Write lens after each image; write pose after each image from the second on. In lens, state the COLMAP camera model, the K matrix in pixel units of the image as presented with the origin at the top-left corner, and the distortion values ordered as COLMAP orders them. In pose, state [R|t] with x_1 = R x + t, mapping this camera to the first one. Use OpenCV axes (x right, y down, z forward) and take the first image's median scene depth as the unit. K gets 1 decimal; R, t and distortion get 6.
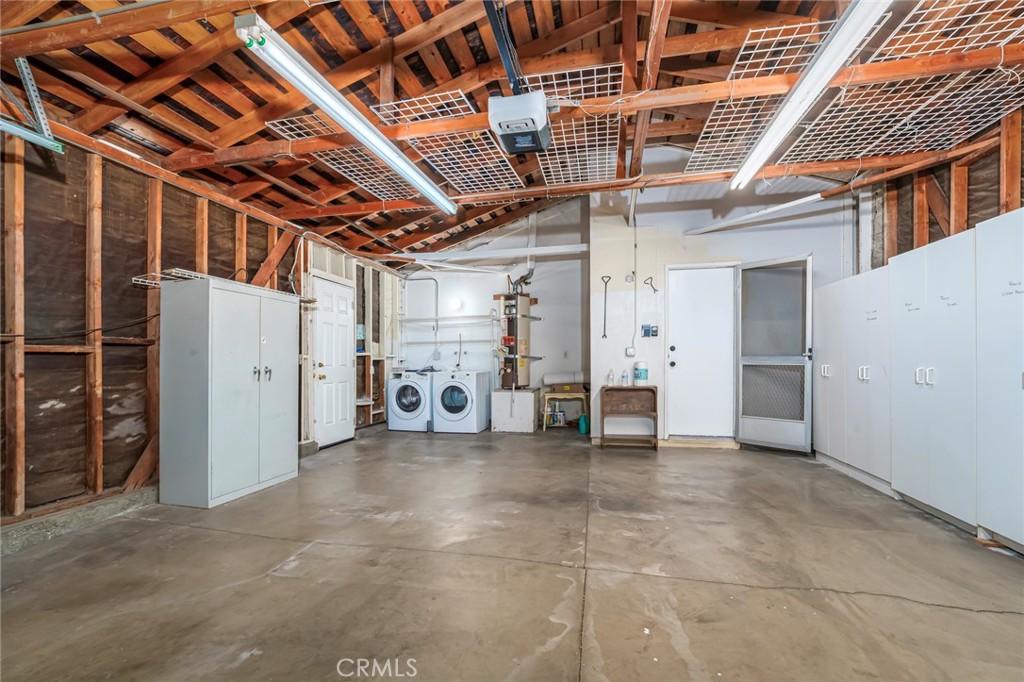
lens RADIAL K [[436.4, 0, 513.2], [0, 436.4, 358.8], [0, 0, 1]] dist [-0.000817, 0.000108]
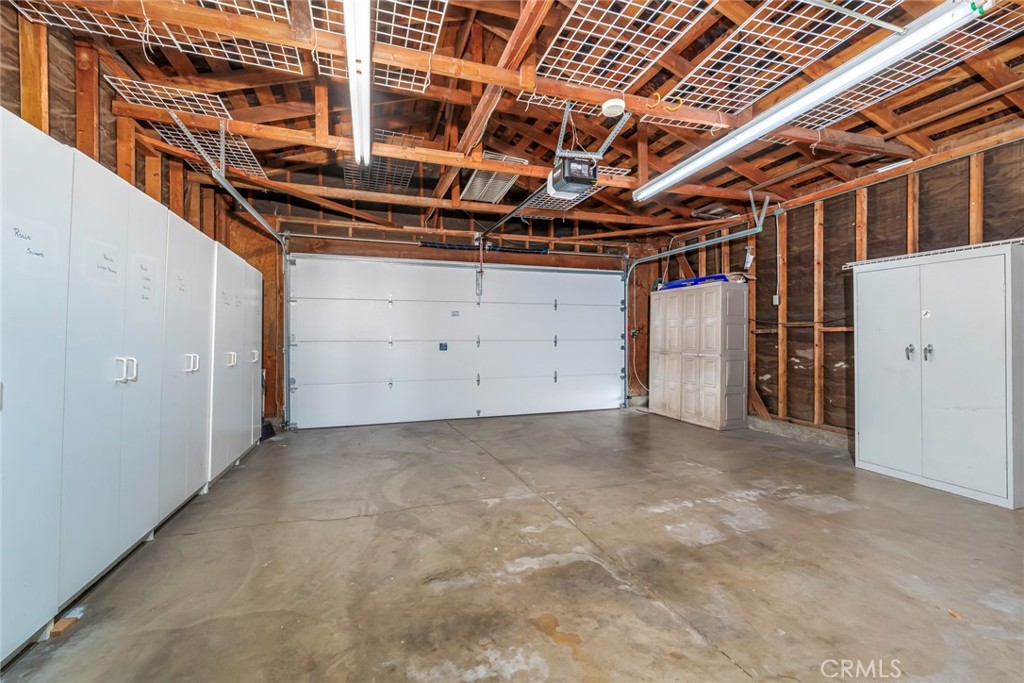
lens RADIAL K [[418.5, 0, 513.7], [0, 418.5, 347.9], [0, 0, 1]] dist [-0.002549, -0.000165]
pose [[-0.860174, 0.023523, -0.509457, 0.744591], [0.012673, 0.999613, 0.024757, -0.008545], [0.509843, 0.014839, -0.860140, 1.754826]]
